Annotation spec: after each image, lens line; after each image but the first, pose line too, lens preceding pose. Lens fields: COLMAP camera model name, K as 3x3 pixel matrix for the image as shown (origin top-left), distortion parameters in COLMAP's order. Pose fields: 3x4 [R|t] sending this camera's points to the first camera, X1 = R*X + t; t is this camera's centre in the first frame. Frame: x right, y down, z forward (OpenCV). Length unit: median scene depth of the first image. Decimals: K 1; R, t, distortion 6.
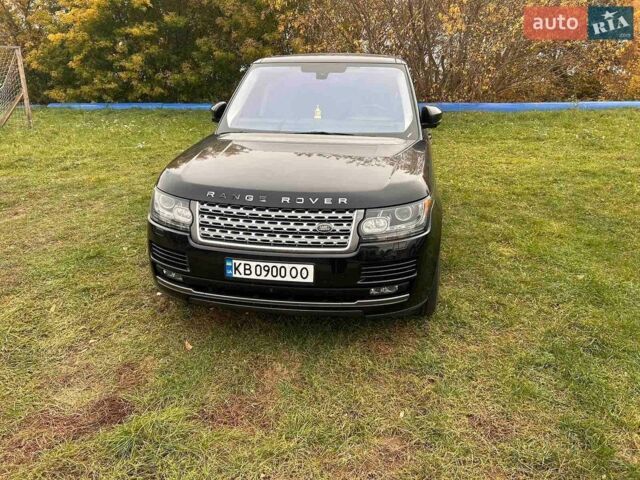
lens RADIAL K [[485.9, 0, 319.5], [0, 485.9, 241.6], [0, 0, 1]] dist [0.032716, -0.019065]
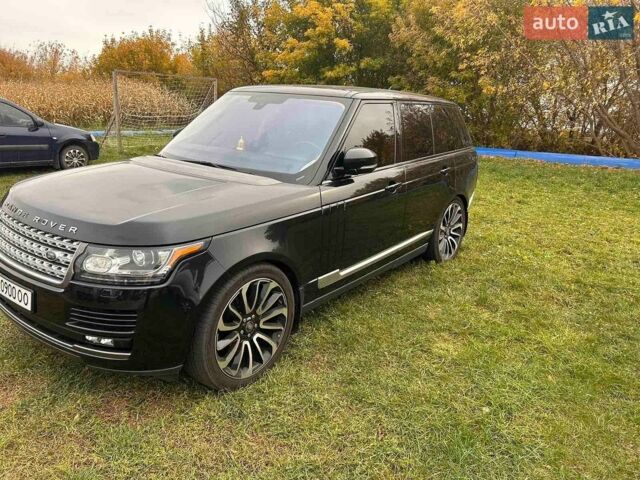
lens RADIAL K [[485.9, 0, 320.7], [0, 485.9, 238.6], [0, 0, 1]] dist [0.032716, -0.019065]
pose [[0.864191, 0.165306, -0.475234, 0.839836], [-0.204112, 0.978462, -0.030818, -0.128027], [0.459905, 0.123633, 0.879319, 0.389412]]
